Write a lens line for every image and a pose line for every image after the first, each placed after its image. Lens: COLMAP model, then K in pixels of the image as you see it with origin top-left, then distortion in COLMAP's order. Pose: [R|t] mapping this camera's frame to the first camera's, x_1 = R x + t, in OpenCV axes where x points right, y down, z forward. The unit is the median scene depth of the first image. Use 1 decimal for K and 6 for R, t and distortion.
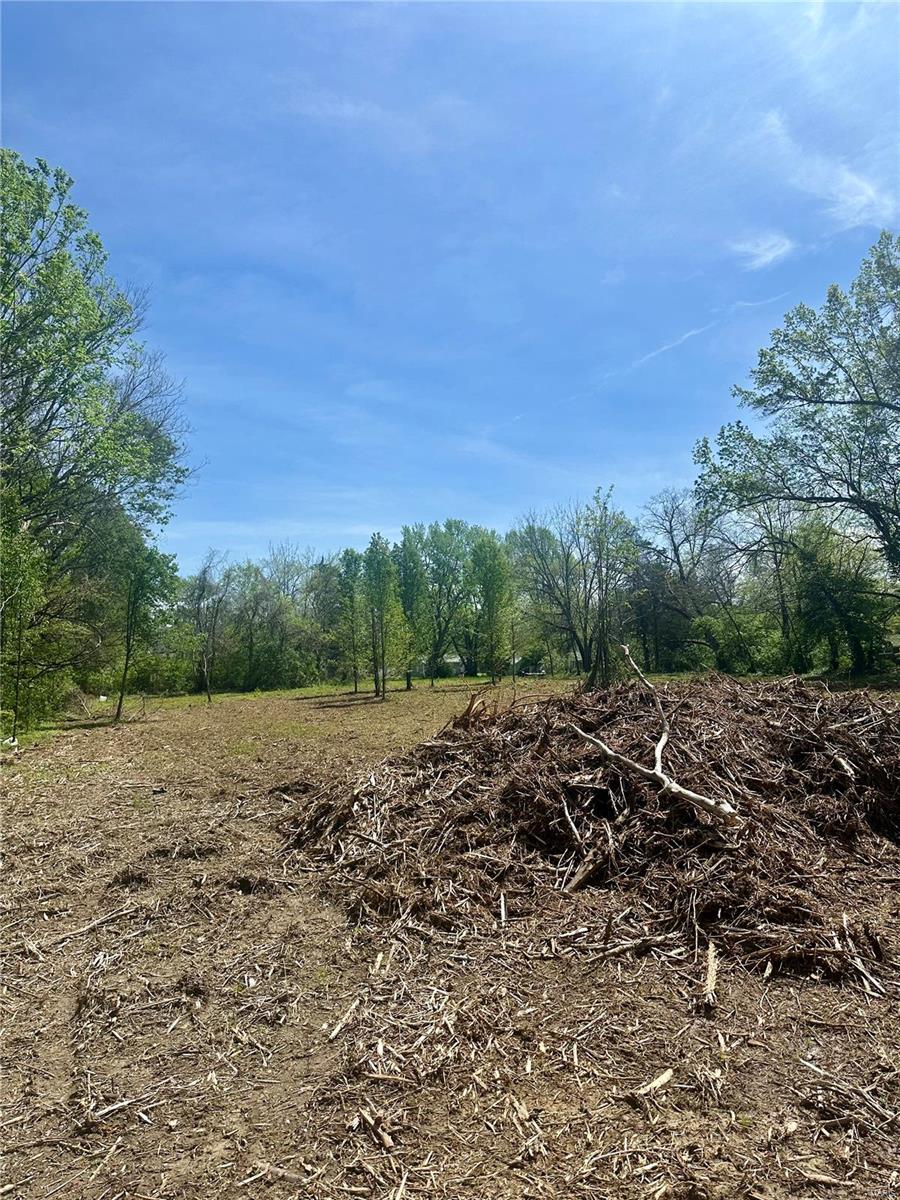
lens RADIAL K [[832.5, 0, 448.6], [0, 832.5, 596.3], [0, 0, 1]] dist [-0.003284, -0.002030]
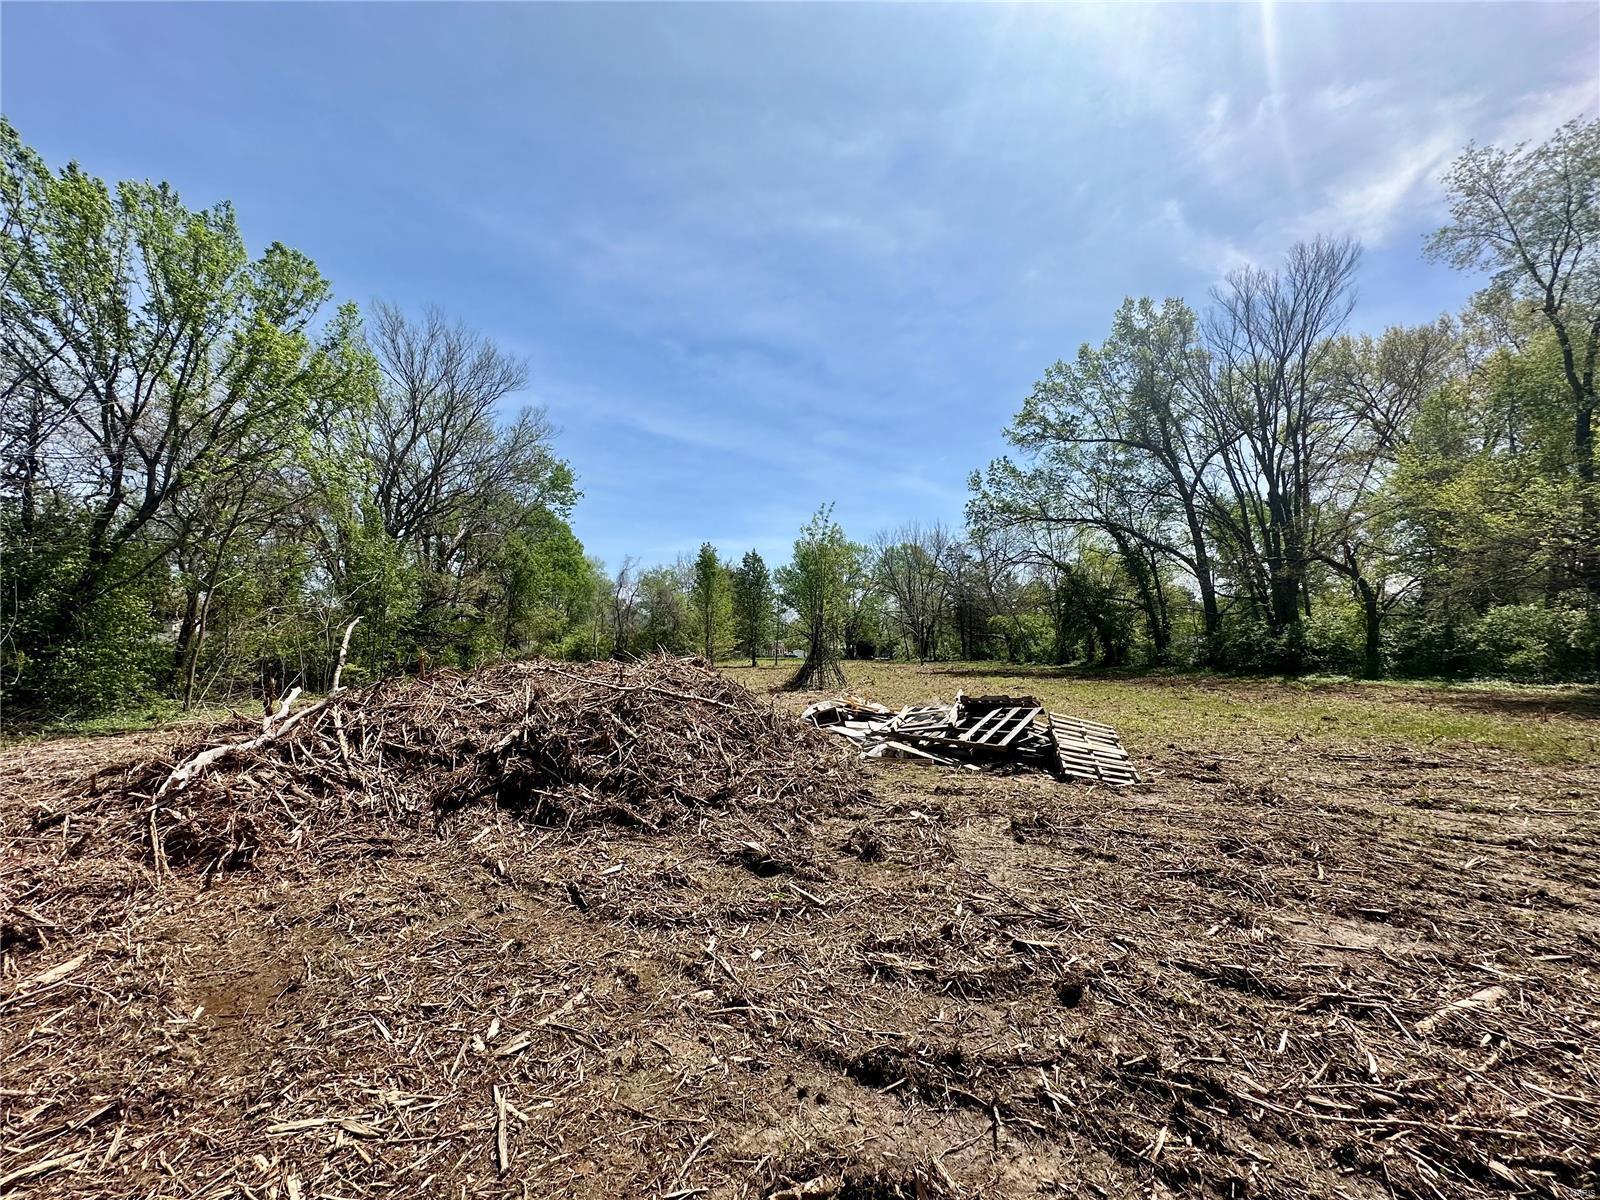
lens RADIAL K [[638.2, 0, 797.2], [0, 638.2, 601.6], [0, 0, 1]] dist [-0.001532, 0.000276]
pose [[0.985196, 0.036766, -0.167442, 0.203757], [-0.035570, 0.999316, 0.010138, 0.006776], [0.167700, -0.004032, 0.985830, 0.010506]]
